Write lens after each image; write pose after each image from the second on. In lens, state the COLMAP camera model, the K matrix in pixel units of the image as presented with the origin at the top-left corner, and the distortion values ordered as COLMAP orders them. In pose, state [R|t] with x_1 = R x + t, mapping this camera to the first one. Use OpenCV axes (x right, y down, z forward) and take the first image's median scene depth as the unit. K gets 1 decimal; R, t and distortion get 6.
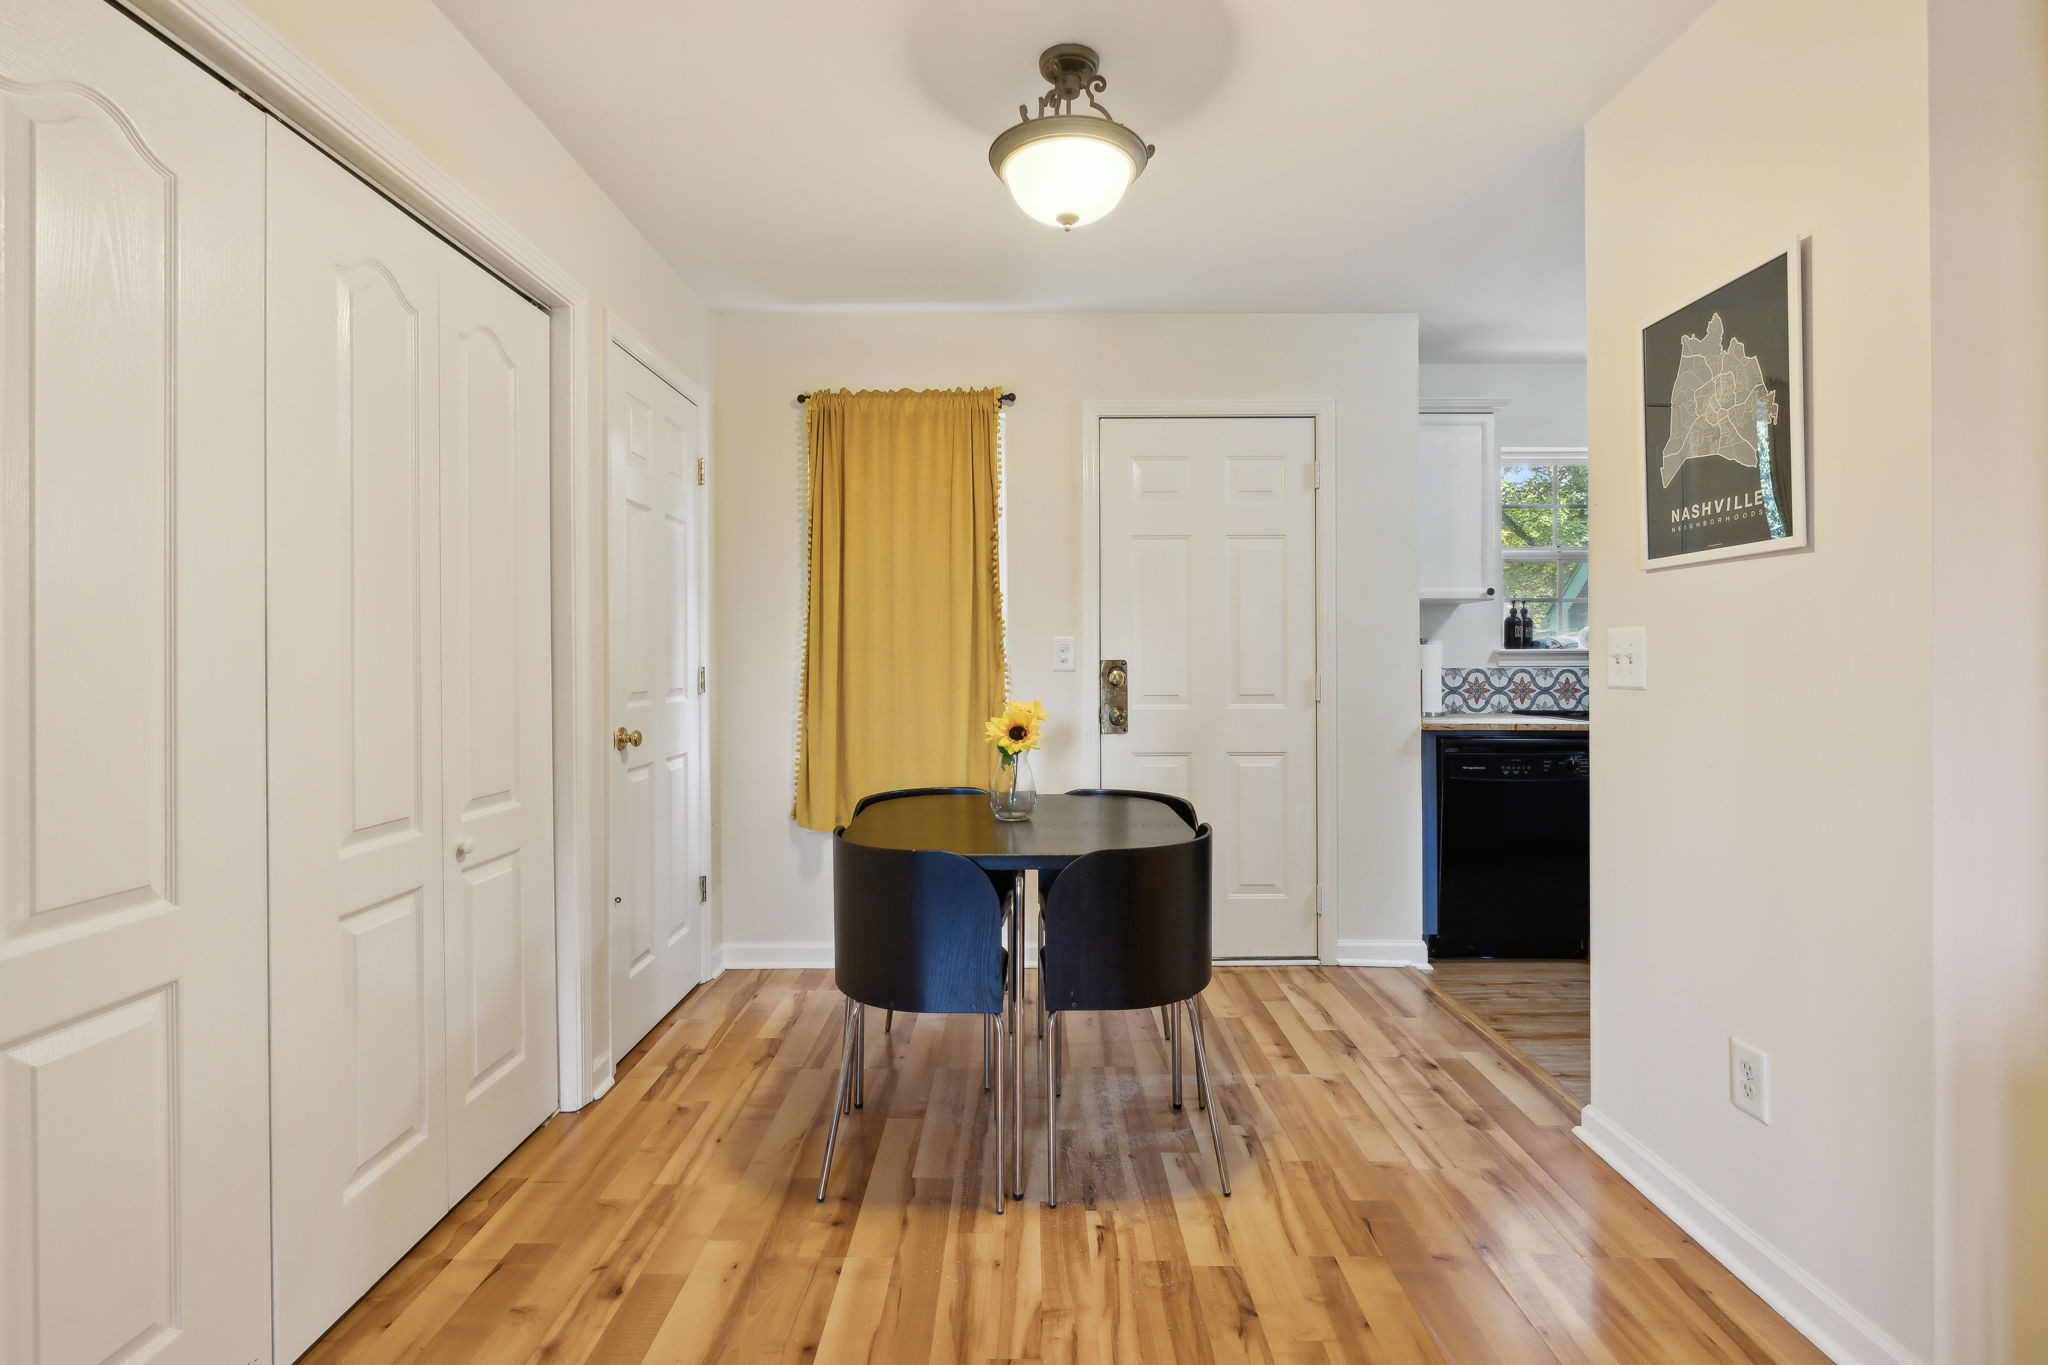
lens RADIAL K [[940.2, 0, 1028.8], [0, 940.2, 661.0], [0, 0, 1]] dist [-0.000091, 0.000899]
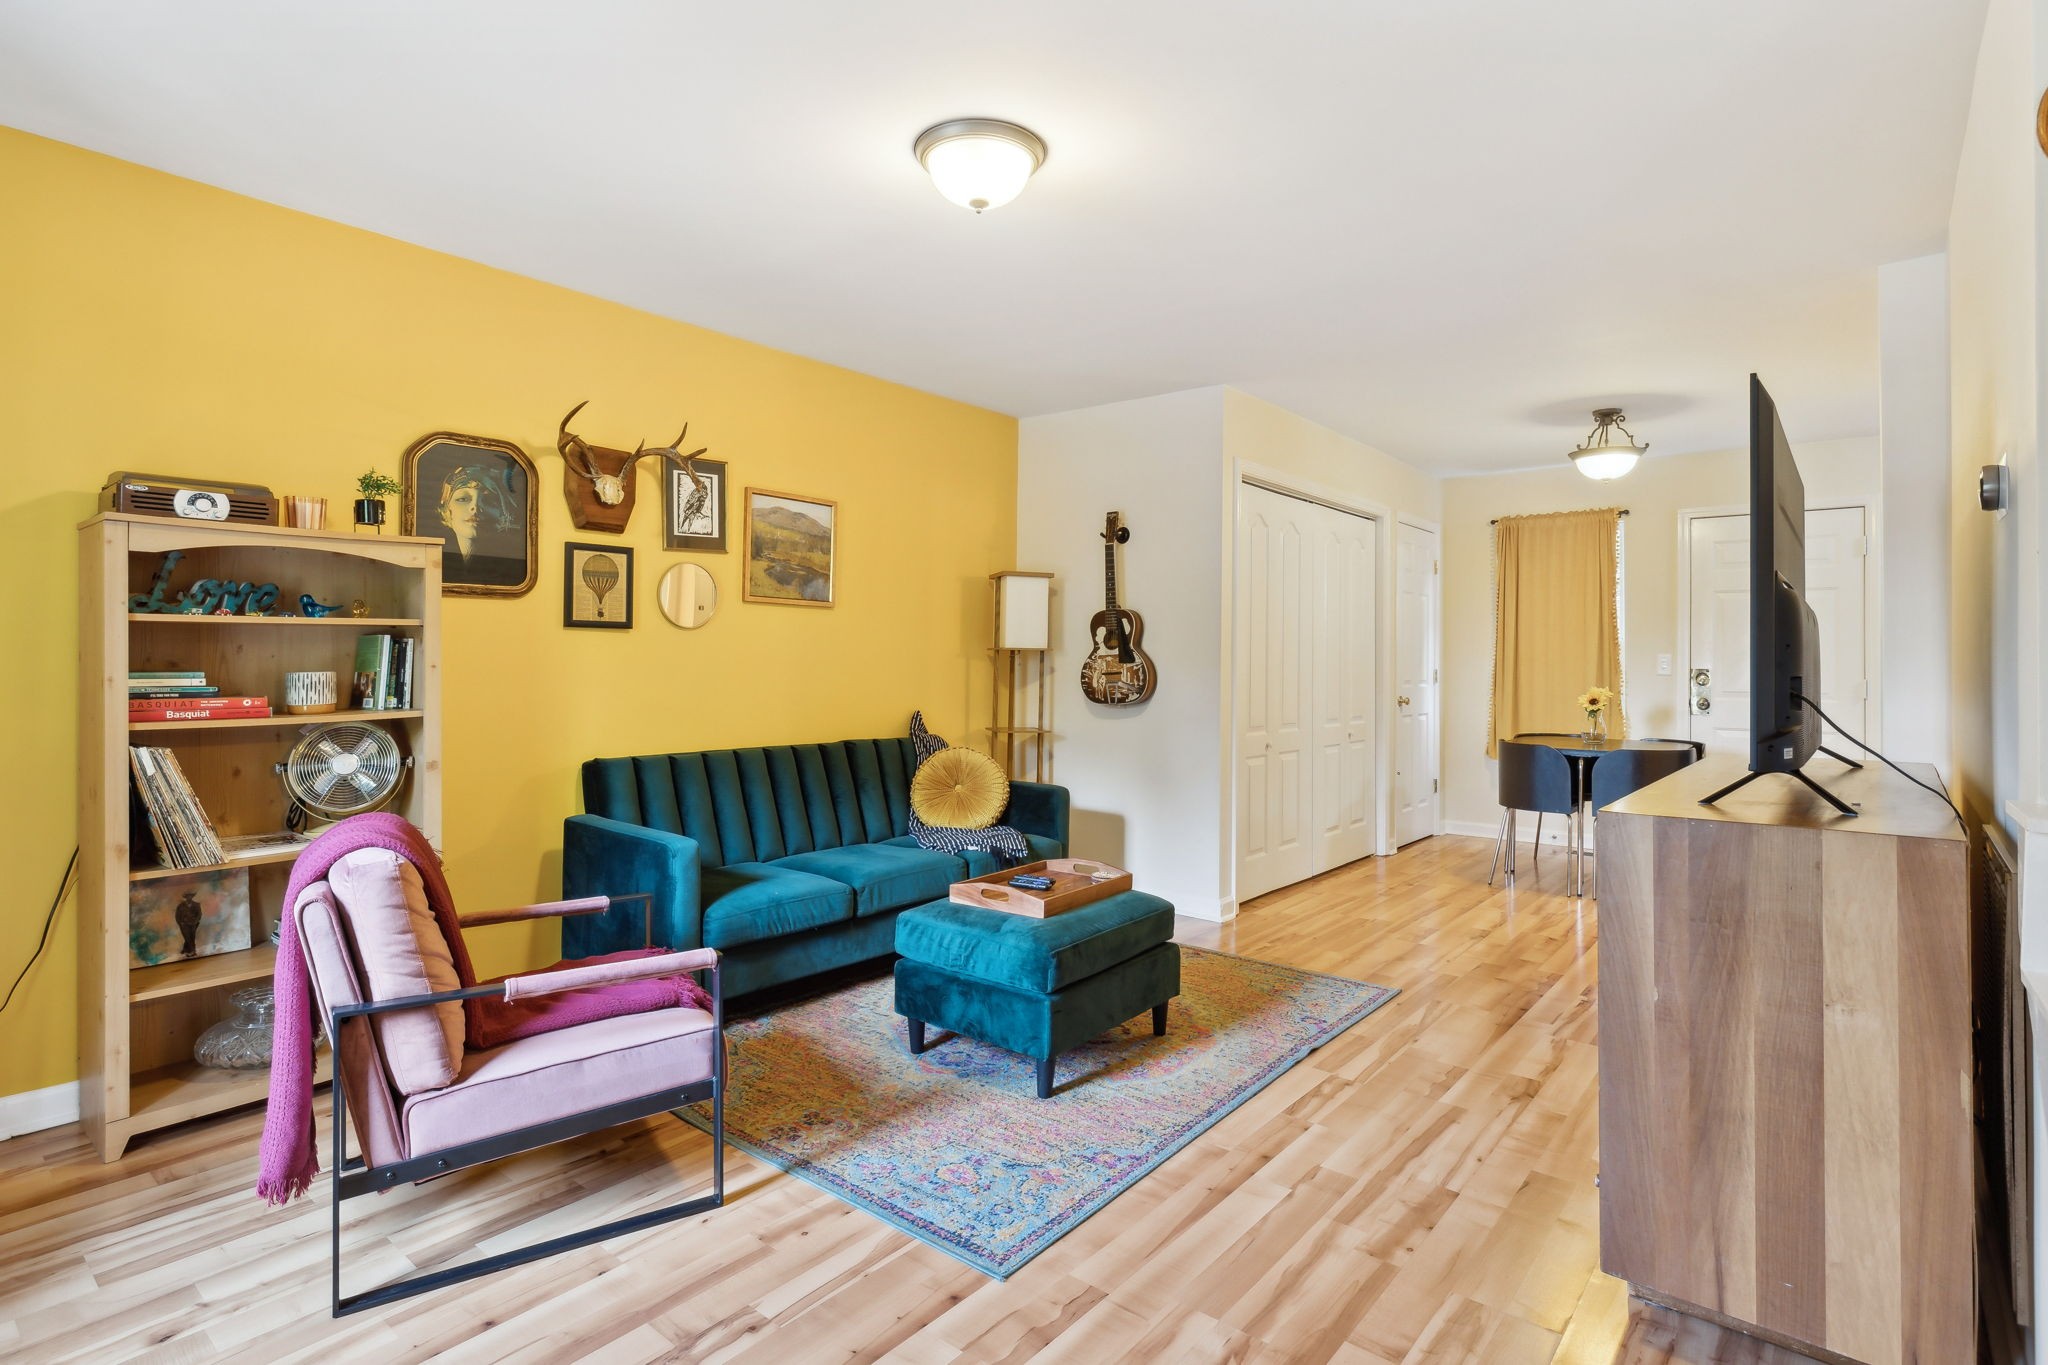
lens RADIAL K [[990.6, 0, 1022.1], [0, 990.6, 655.0], [0, 0, 1]] dist [0.000574, 0.000331]
pose [[0.760116, 0.005315, -0.649766, 0.398015], [-0.011521, 0.999920, -0.005299, -0.003188], [0.649685, 0.011514, 0.760116, -1.333339]]
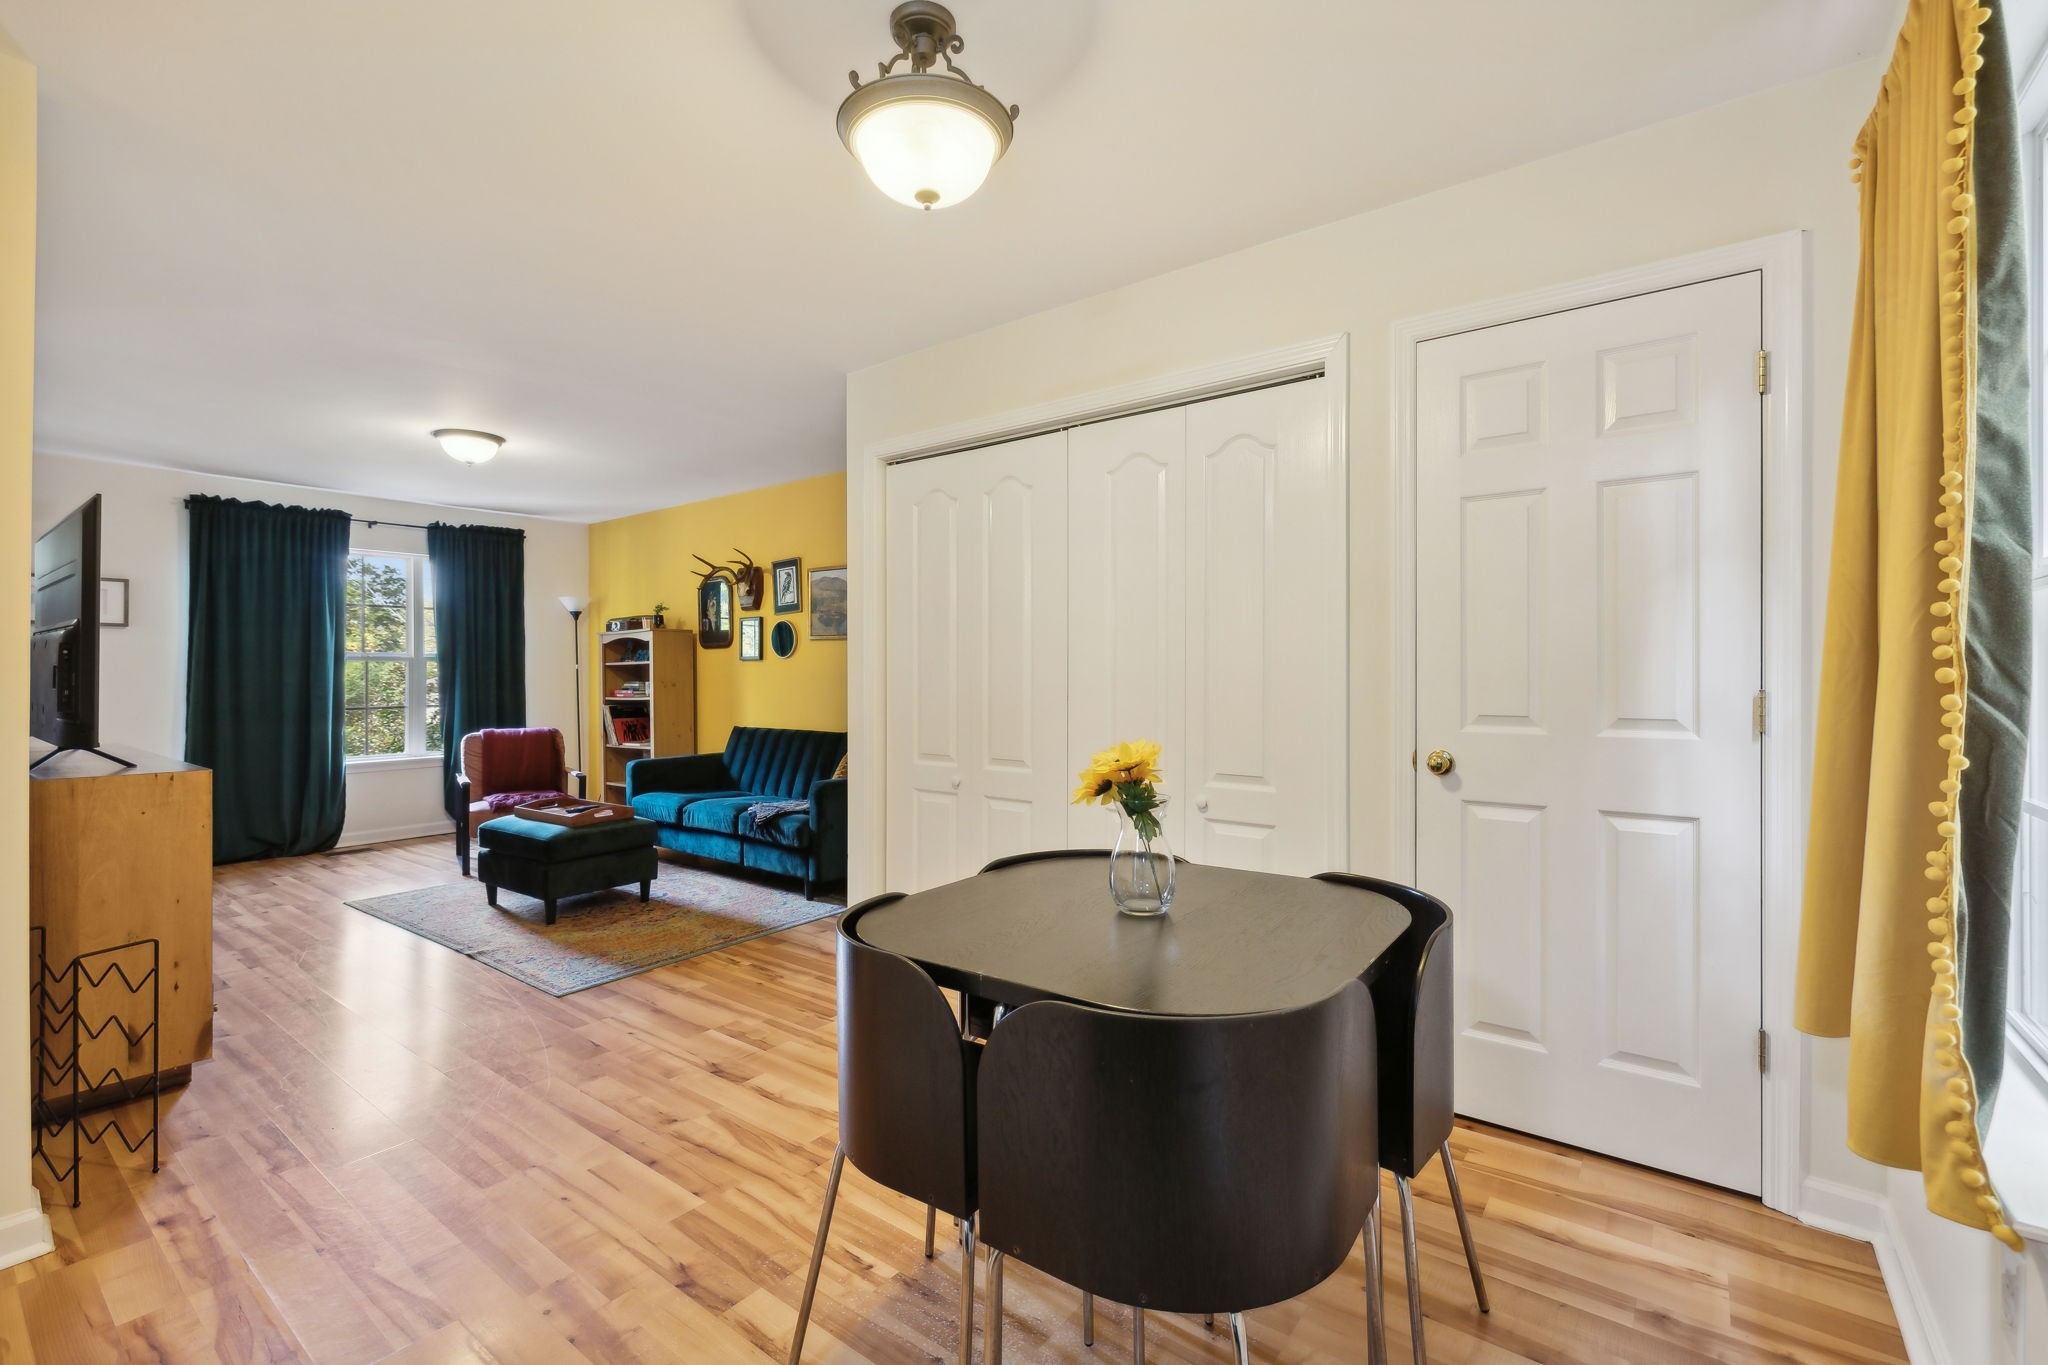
lens RADIAL K [[869.6, 0, 1023.5], [0, 869.6, 675.8], [0, 0, 1]] dist [-0.002899, -0.000206]
pose [[-0.599574, 0.001965, -0.800317, 0.485538], [-0.000366, 0.999996, 0.002730, -0.005516], [0.800320, 0.001929, -0.599571, 1.162471]]
